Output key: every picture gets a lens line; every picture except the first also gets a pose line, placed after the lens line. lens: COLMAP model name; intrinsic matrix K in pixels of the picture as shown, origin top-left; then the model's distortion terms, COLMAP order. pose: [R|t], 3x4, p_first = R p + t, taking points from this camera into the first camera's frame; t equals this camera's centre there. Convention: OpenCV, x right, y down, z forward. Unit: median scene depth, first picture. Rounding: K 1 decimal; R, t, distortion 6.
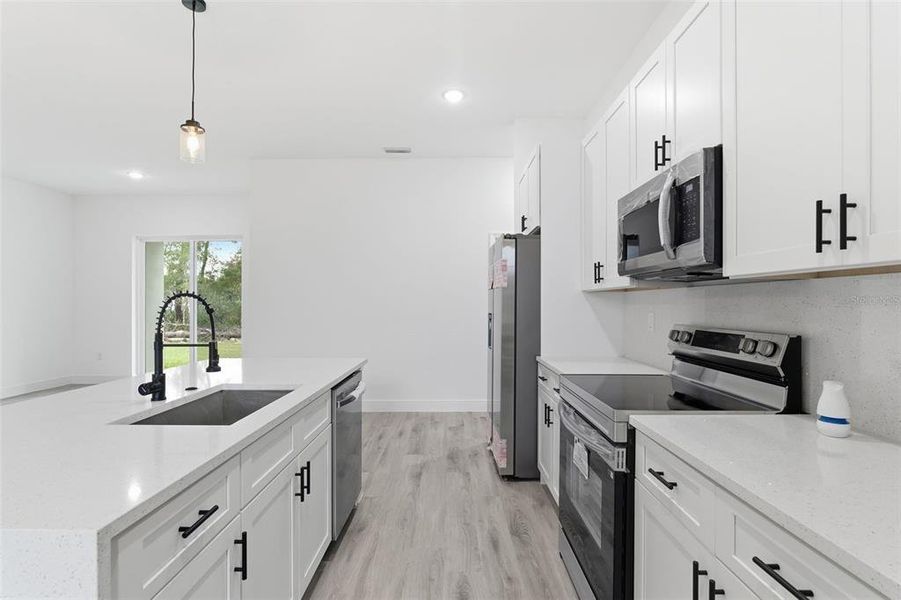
lens RADIAL K [[432.4, 0, 449.5], [0, 432.4, 305.6], [0, 0, 1]] dist [-0.010418, 0.000129]
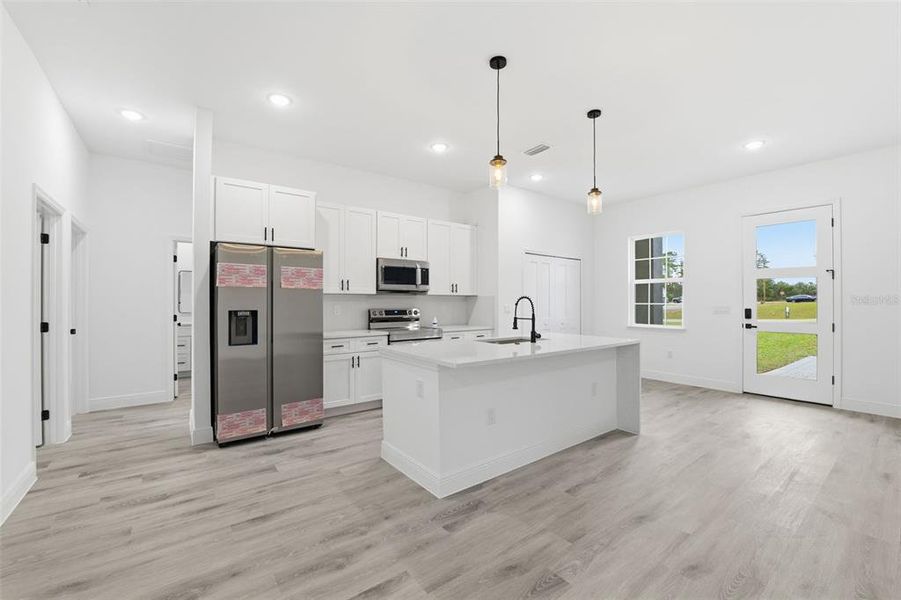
lens RADIAL K [[373.0, 0, 450.5], [0, 373.0, 300.0], [0, 0, 1]] dist [-0.026620, 0.000157]
pose [[-0.605796, 0.000376, 0.795620, -1.094623], [0.000850, 1.000000, 0.000175, -0.007028], [-0.795620, 0.000782, -0.605796, 1.407014]]
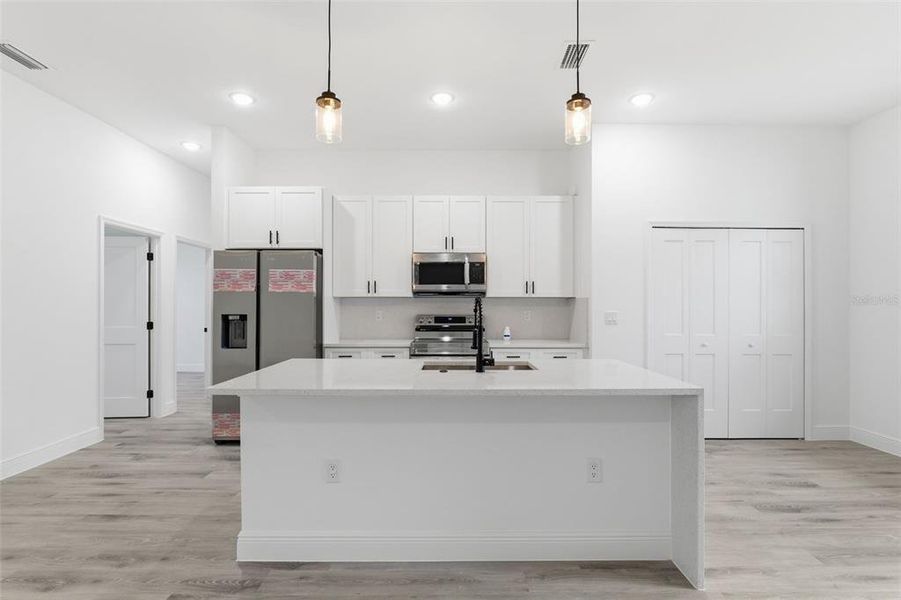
lens RADIAL K [[432.4, 0, 449.5], [0, 432.4, 305.6], [0, 0, 1]] dist [-0.010418, 0.000129]
pose [[-0.005881, -0.002612, 0.999979, -1.160935], [0.001701, 0.999995, 0.002622, -0.005379], [-0.999981, 0.001716, -0.005876, 0.607438]]
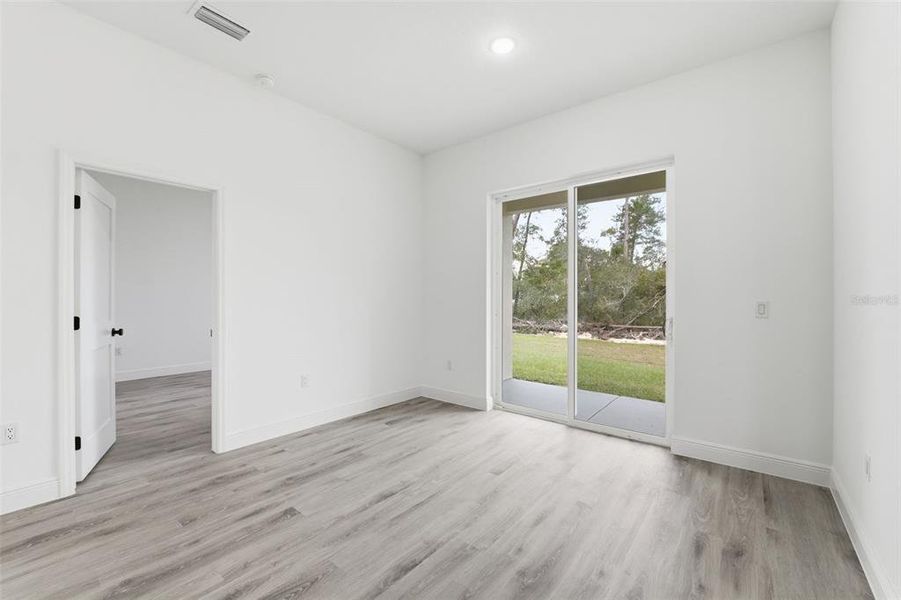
lens RADIAL K [[366.8, 0, 446.6], [0, 366.8, 301.4], [0, 0, 1]] dist [-0.038860, -0.000089]
pose [[0.770528, 0.003680, -0.637396, -0.942447], [-0.003449, 0.999993, 0.001604, 0.022163], [0.637397, 0.000963, 0.770535, 1.155320]]
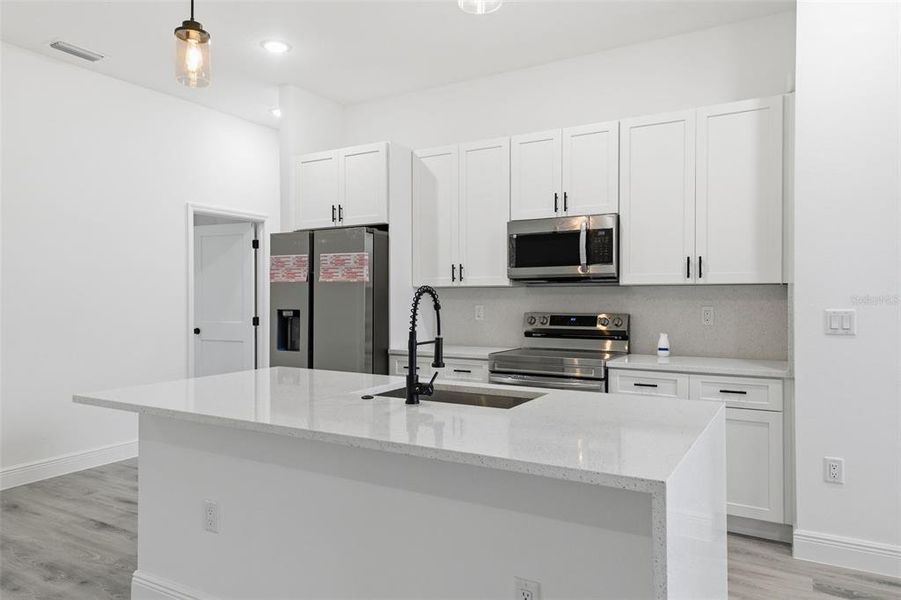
lens RADIAL K [[595.0, 0, 450.5], [0, 595.0, 300.0], [0, 0, 1]] dist [0.025127, -0.000903]
pose [[0.500143, -0.006545, 0.865918, -0.951887], [0.004408, 0.999978, 0.005012, -0.006464], [-0.865932, 0.001310, 0.500160, 0.157561]]
